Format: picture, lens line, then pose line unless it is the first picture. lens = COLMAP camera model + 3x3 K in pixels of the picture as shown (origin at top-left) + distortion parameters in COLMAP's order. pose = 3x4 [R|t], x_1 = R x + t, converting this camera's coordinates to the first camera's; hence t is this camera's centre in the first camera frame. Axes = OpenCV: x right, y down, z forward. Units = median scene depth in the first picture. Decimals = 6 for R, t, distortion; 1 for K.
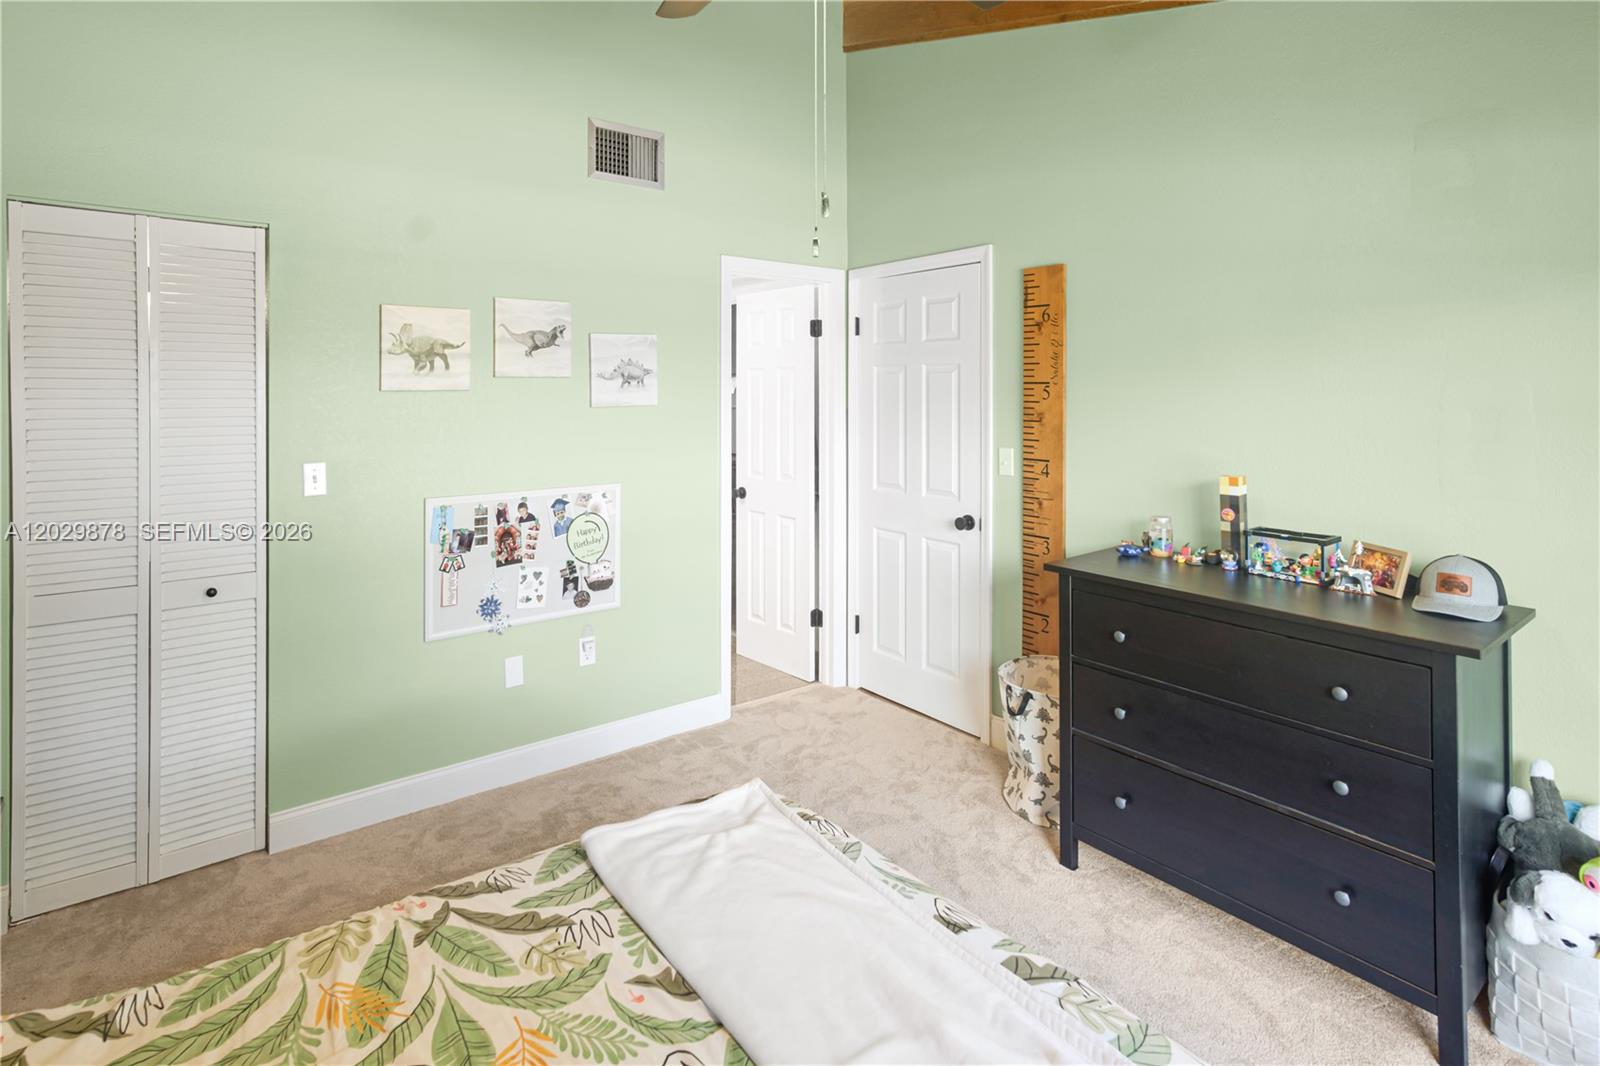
lens RADIAL K [[752.8, 0, 797.5], [0, 752.8, 534.0], [0, 0, 1]] dist [-0.010749, 0.007736]
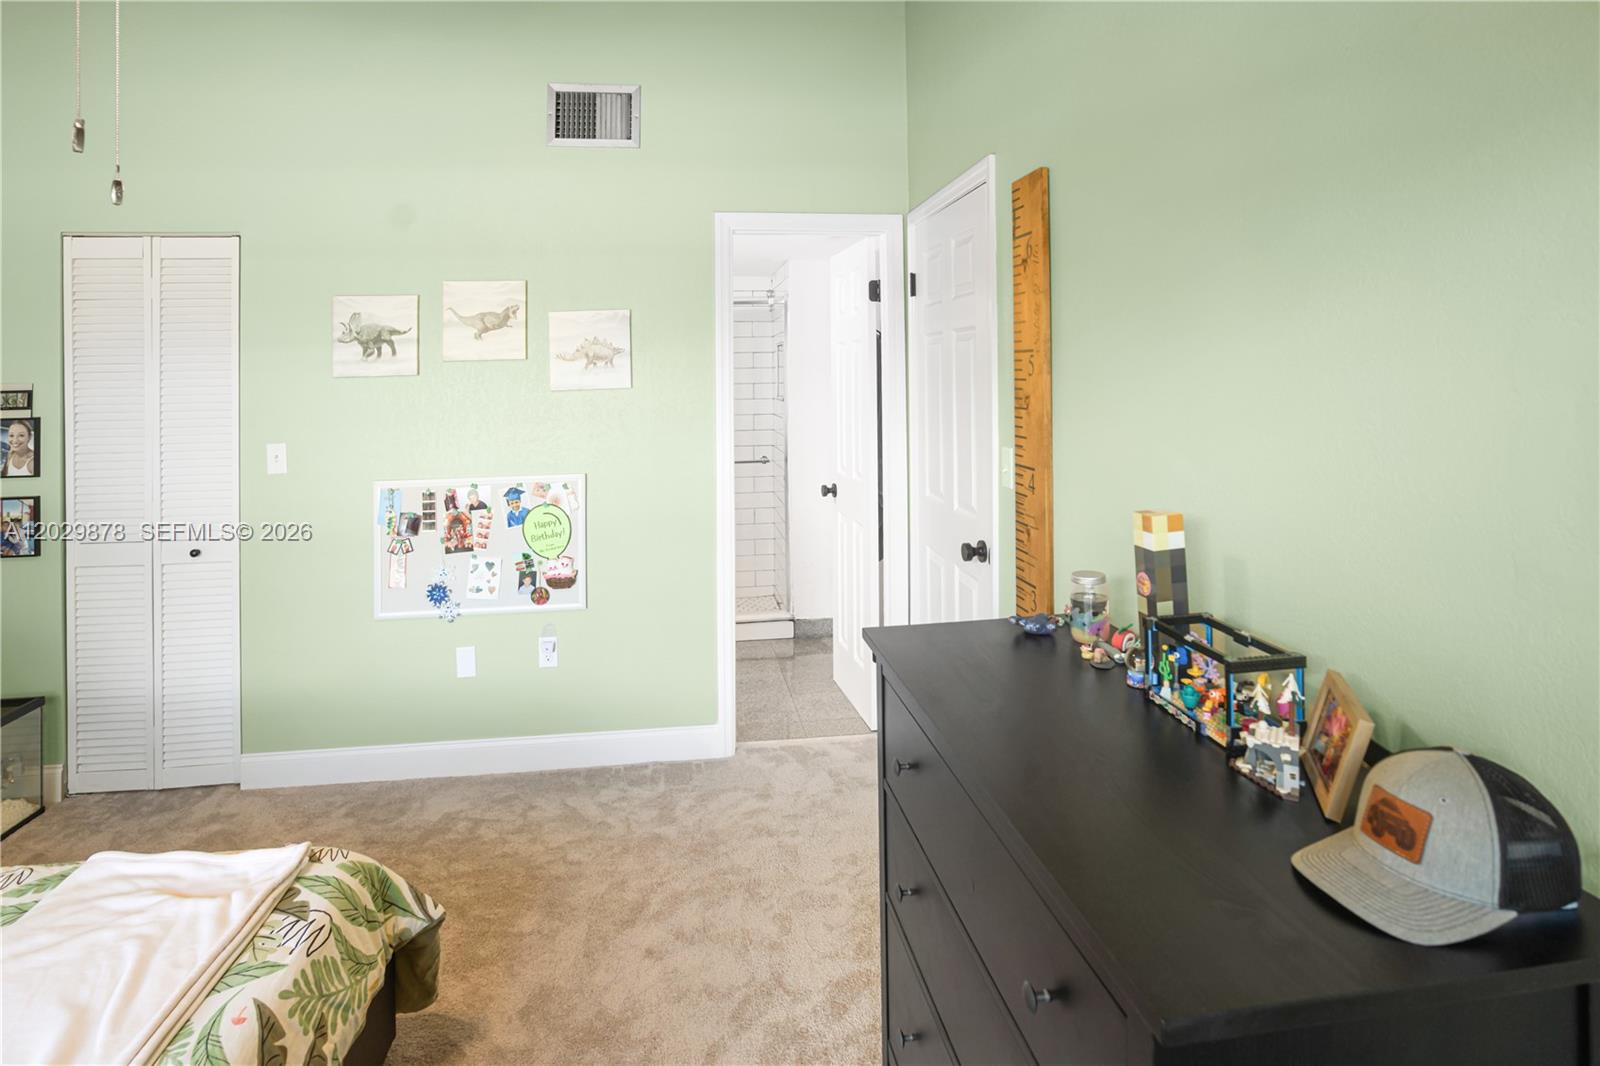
lens RADIAL K [[803.3, 0, 815.4], [0, 803.3, 502.4], [0, 0, 1]] dist [-0.028153, 0.003730]
pose [[0.876184, 0.061667, -0.478016, 0.509046], [-0.074012, 0.997233, -0.007012, -0.050180], [0.476261, 0.041523, 0.878323, 0.303283]]
